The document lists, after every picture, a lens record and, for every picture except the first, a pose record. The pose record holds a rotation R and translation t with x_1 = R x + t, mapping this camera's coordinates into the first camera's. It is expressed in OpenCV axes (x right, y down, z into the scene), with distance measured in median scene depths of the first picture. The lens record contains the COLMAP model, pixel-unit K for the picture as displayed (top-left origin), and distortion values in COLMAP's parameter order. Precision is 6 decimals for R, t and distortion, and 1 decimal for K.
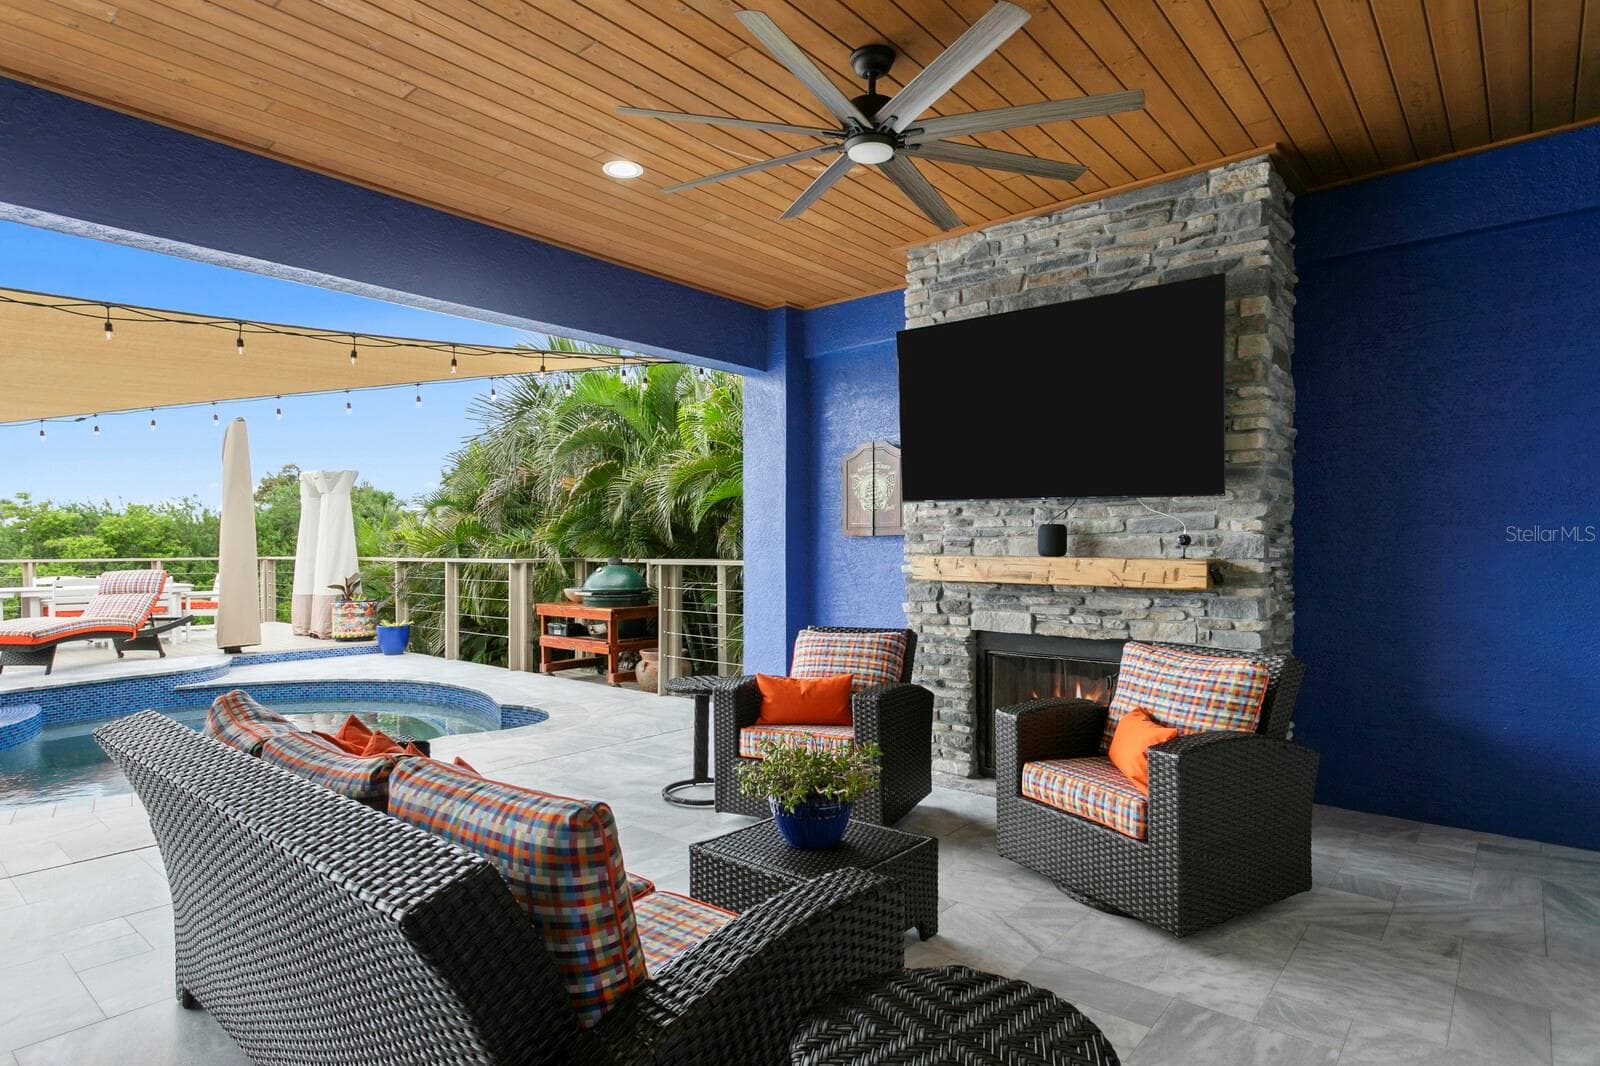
lens RADIAL K [[878.5, 0, 756.8], [0, 878.5, 553.0], [0, 0, 1]] dist [0.000133, 0.000022]
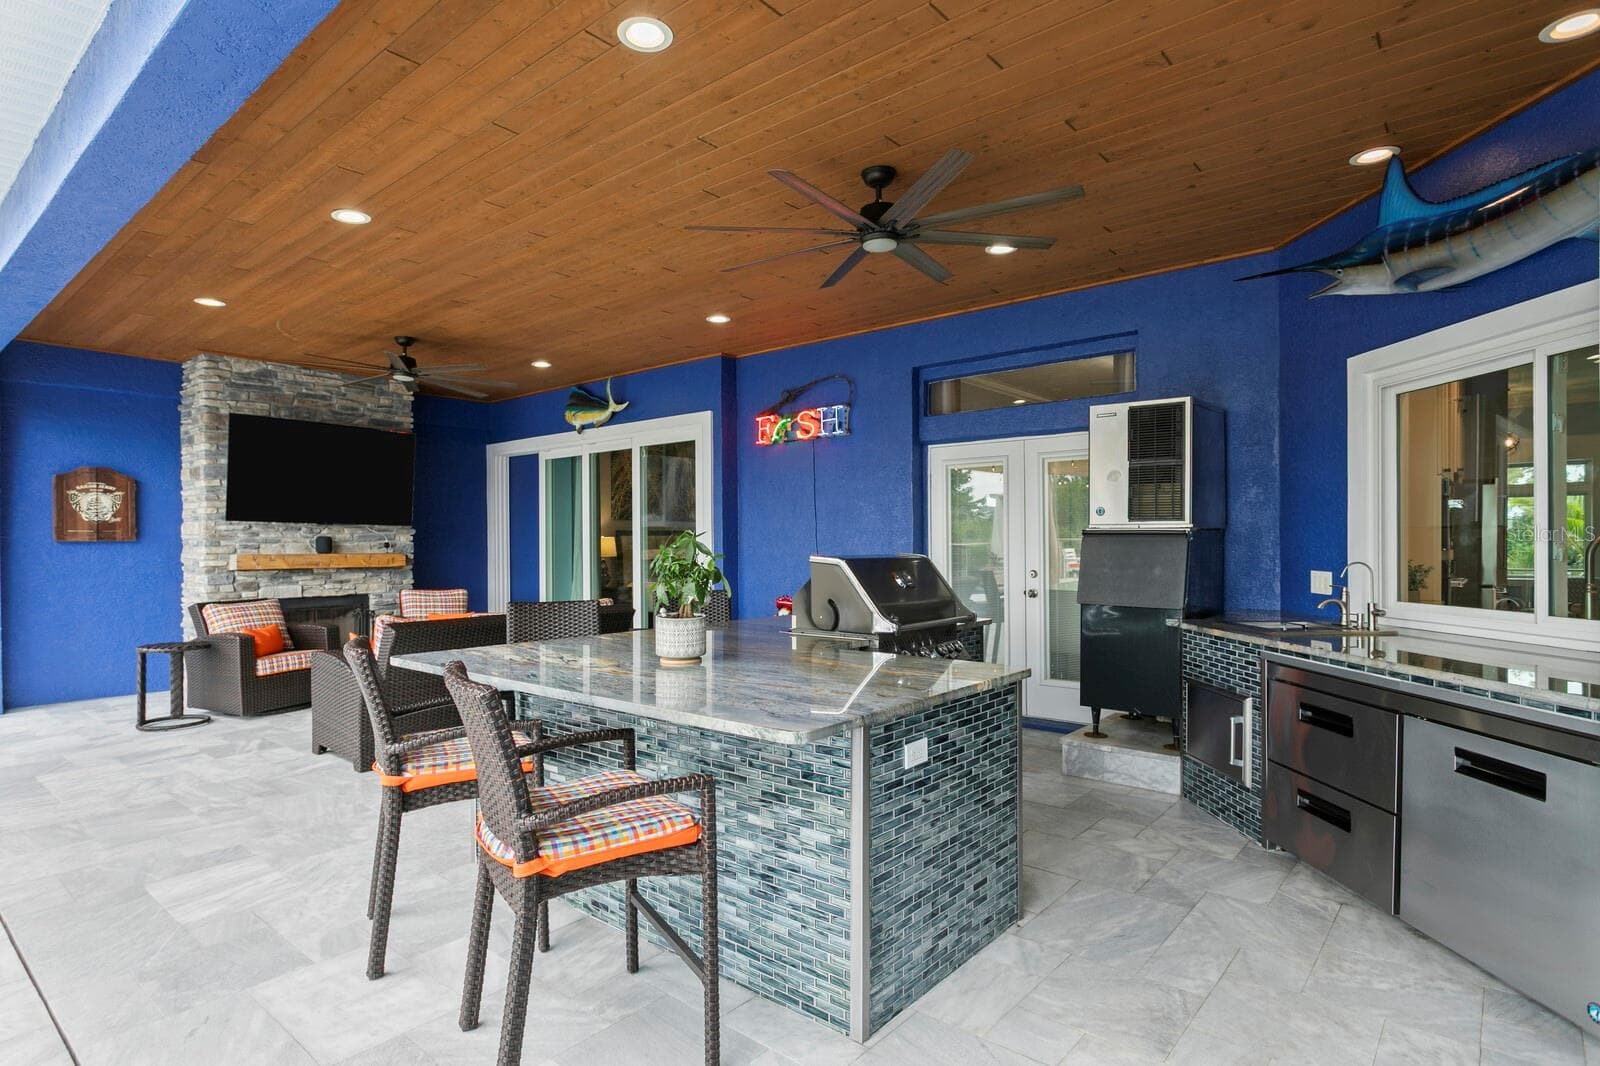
lens RADIAL K [[841.4, 0, 756.2], [0, 841.4, 533.0], [0, 0, 1]] dist [-0.000571, 0.000720]
pose [[0.009041, 0.011117, 0.999897, -1.403705], [0.010461, 0.999882, -0.011212, -0.010011], [-0.999904, 0.010561, 0.008924, 0.046636]]
